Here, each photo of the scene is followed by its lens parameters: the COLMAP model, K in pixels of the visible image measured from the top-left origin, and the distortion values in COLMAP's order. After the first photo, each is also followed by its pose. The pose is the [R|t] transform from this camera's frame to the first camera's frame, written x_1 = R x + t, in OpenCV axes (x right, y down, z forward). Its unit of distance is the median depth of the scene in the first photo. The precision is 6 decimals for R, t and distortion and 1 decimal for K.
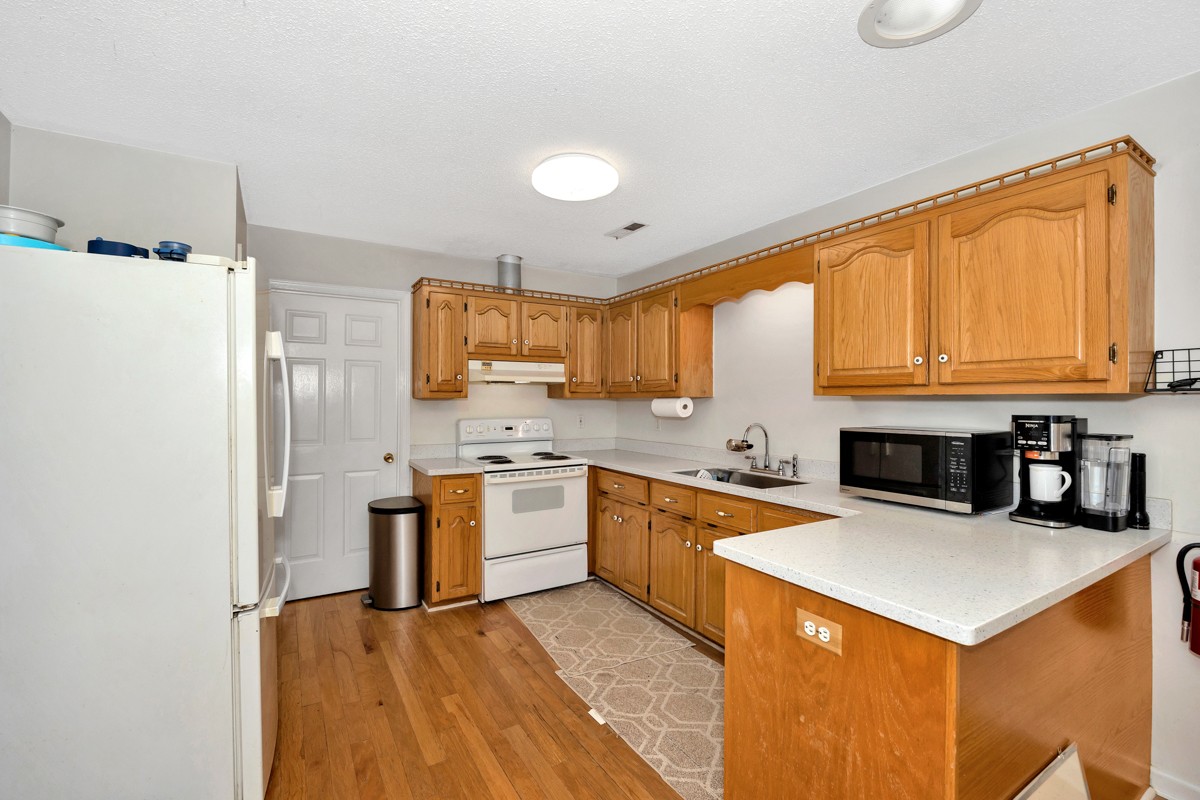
lens RADIAL K [[499.0, 0, 600.0], [0, 499.0, 400.0], [0, 0, 1]] dist [-0.012339, 0.000213]
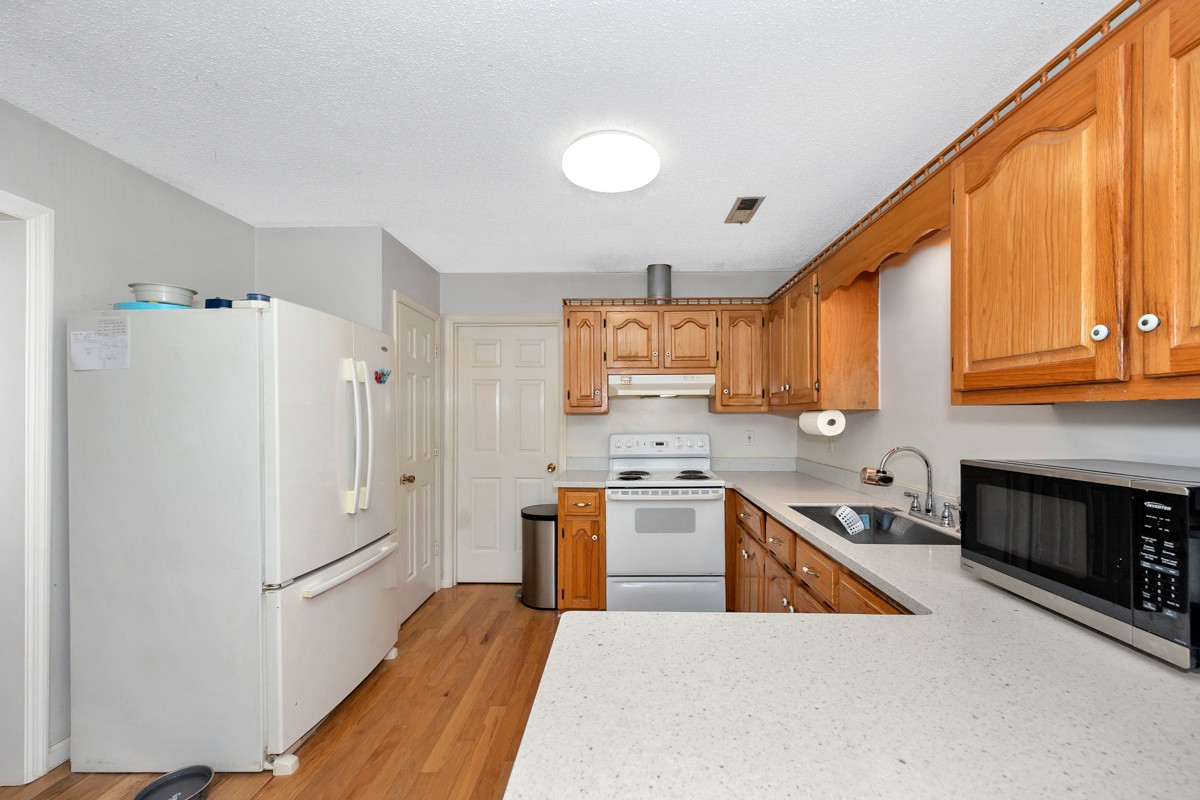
lens RADIAL K [[478.3, 0, 629.4], [0, 478.3, 416.7], [0, 0, 1]] dist [0.000489, -0.000157]
pose [[0.856447, -0.001499, -0.516233, 0.294209], [0.003765, 0.999987, 0.003342, 0.001076], [0.516222, -0.004806, 0.856441, 0.206948]]
